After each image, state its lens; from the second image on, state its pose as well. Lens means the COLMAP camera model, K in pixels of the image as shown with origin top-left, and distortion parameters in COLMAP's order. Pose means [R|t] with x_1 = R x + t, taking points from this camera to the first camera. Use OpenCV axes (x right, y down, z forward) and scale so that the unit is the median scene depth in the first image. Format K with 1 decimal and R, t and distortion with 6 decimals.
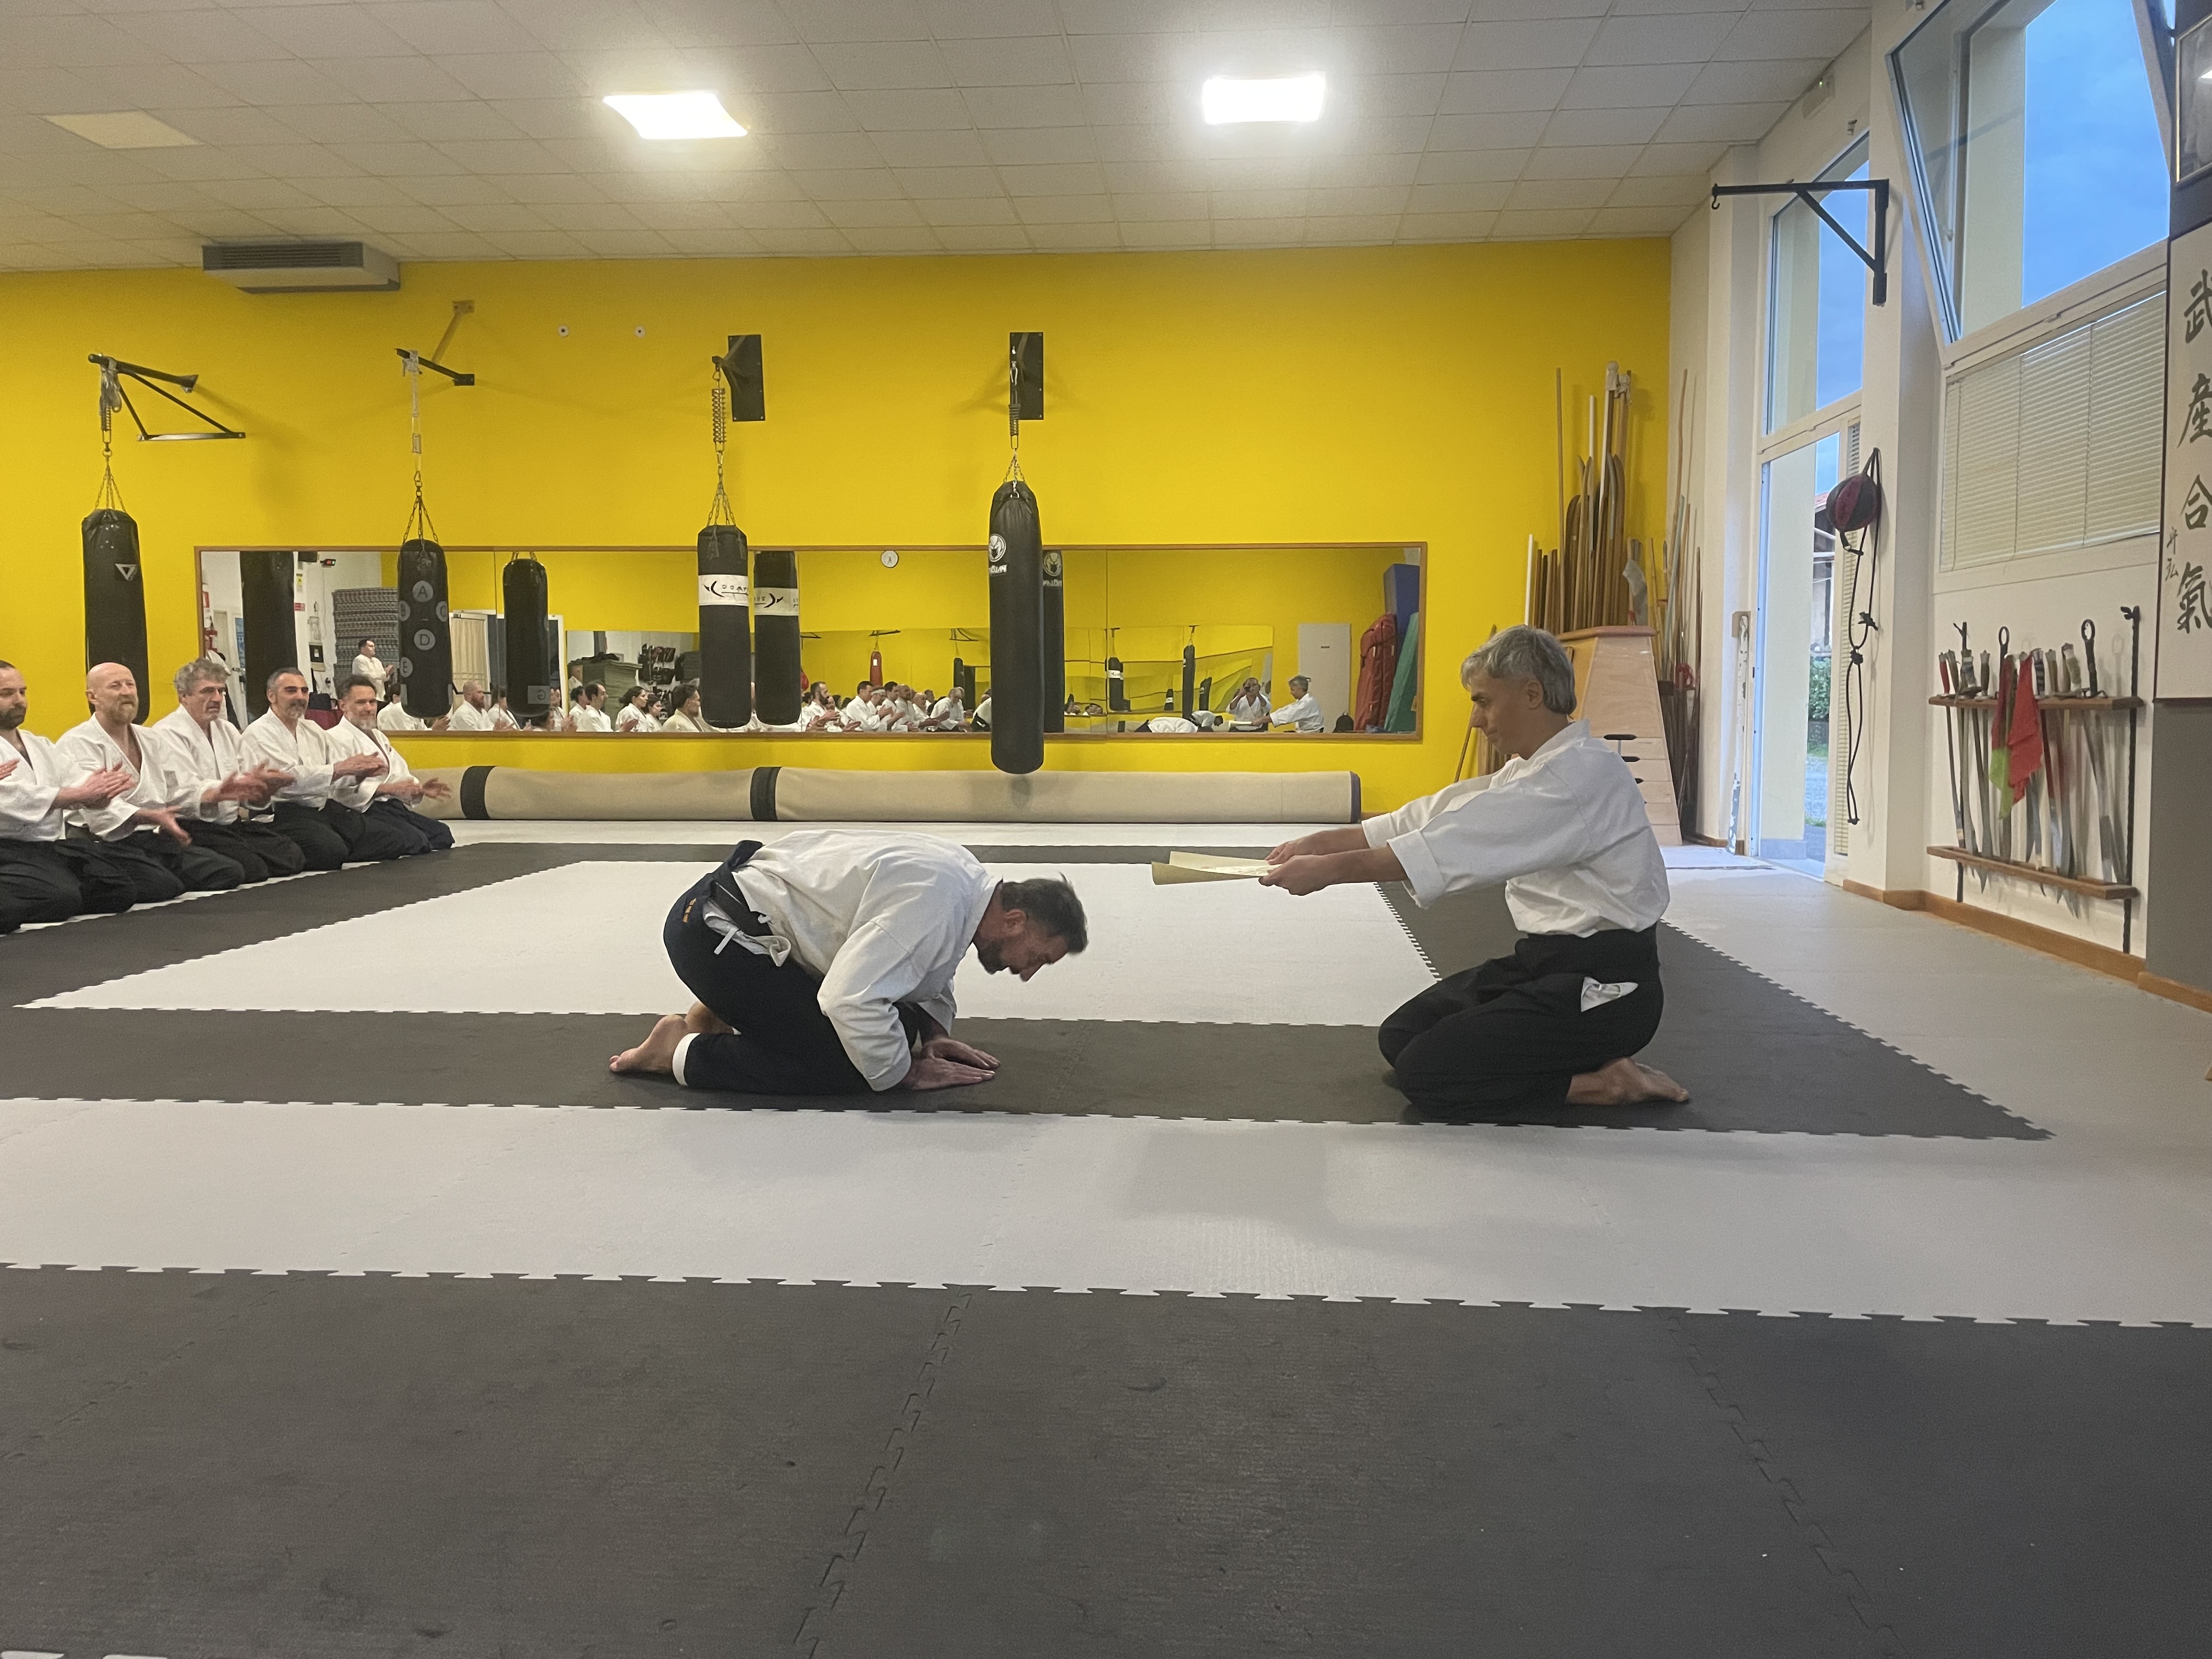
lens RADIAL K [[1656.9, 0, 1112.1], [0, 1656.9, 827.5], [0, 0, 1]] dist [0.111823, -0.170601]
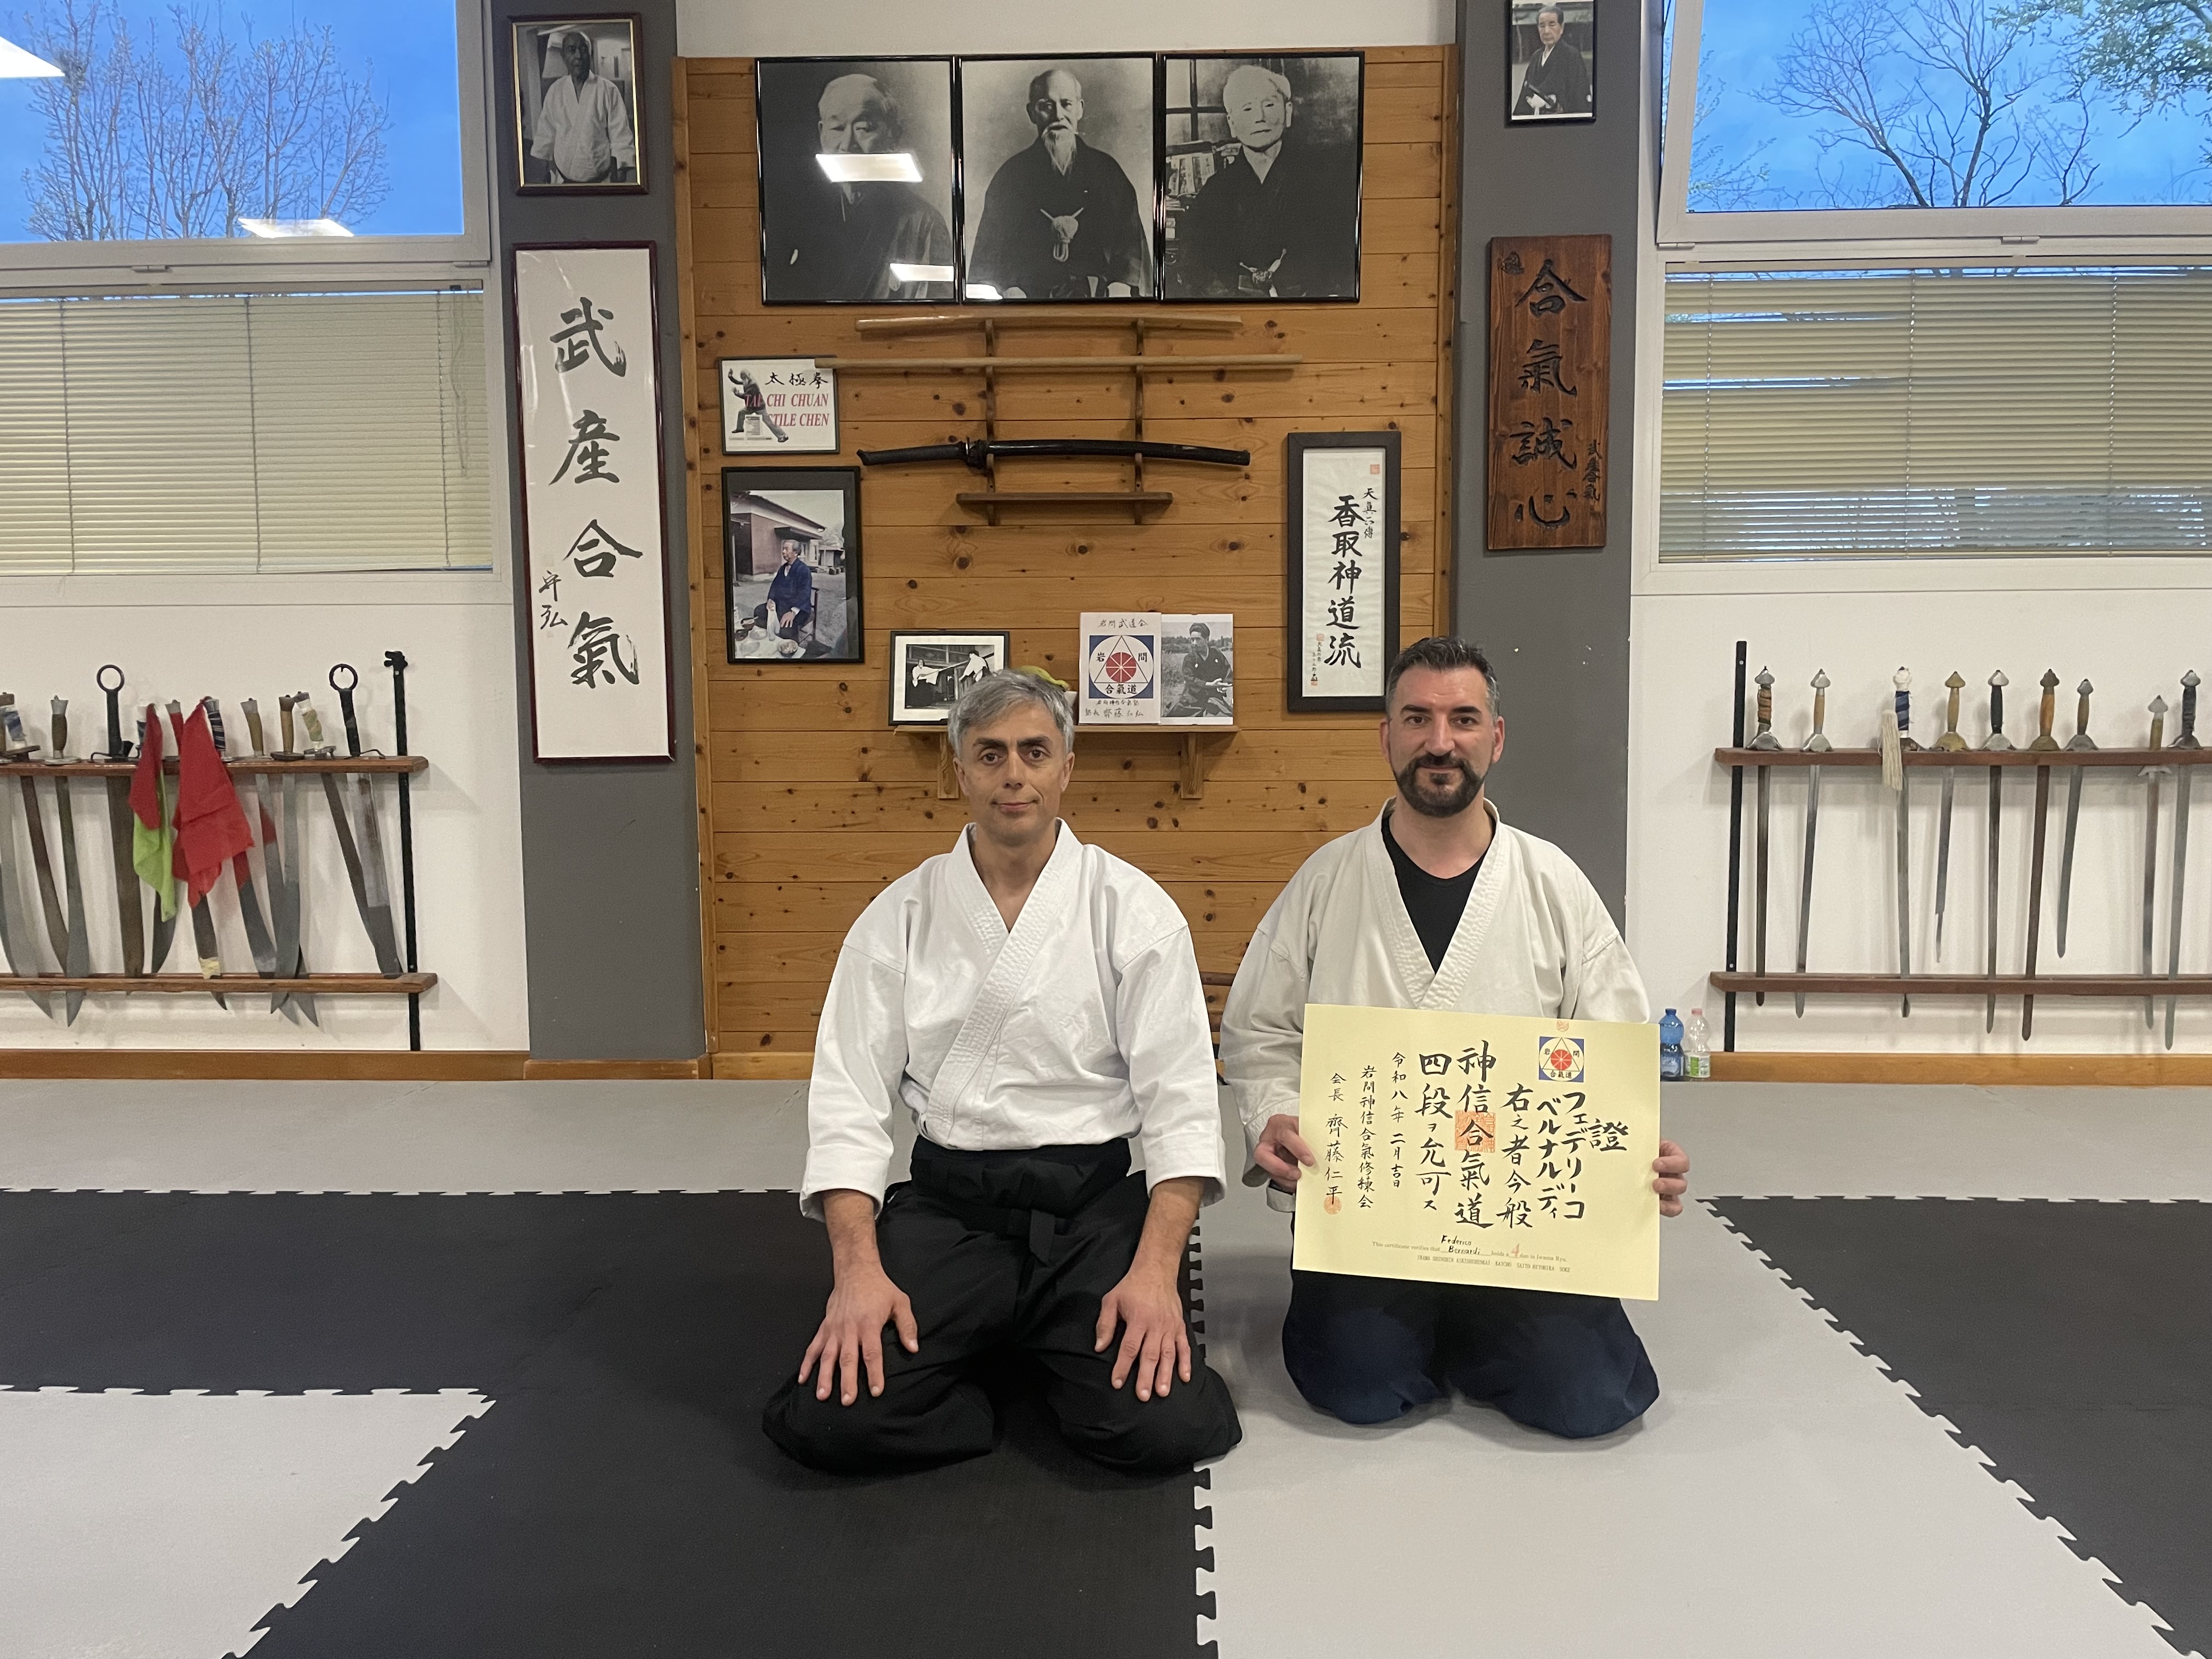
lens RADIAL K [[1656.9, 0, 1112.1], [0, 1656.9, 827.5], [0, 0, 1]] dist [0.111823, -0.170601]
pose [[-0.049074, -0.071305, 0.996247, -0.313109], [0.083451, 0.993668, 0.075231, -0.084286], [-0.995303, 0.086830, -0.042813, 0.761779]]
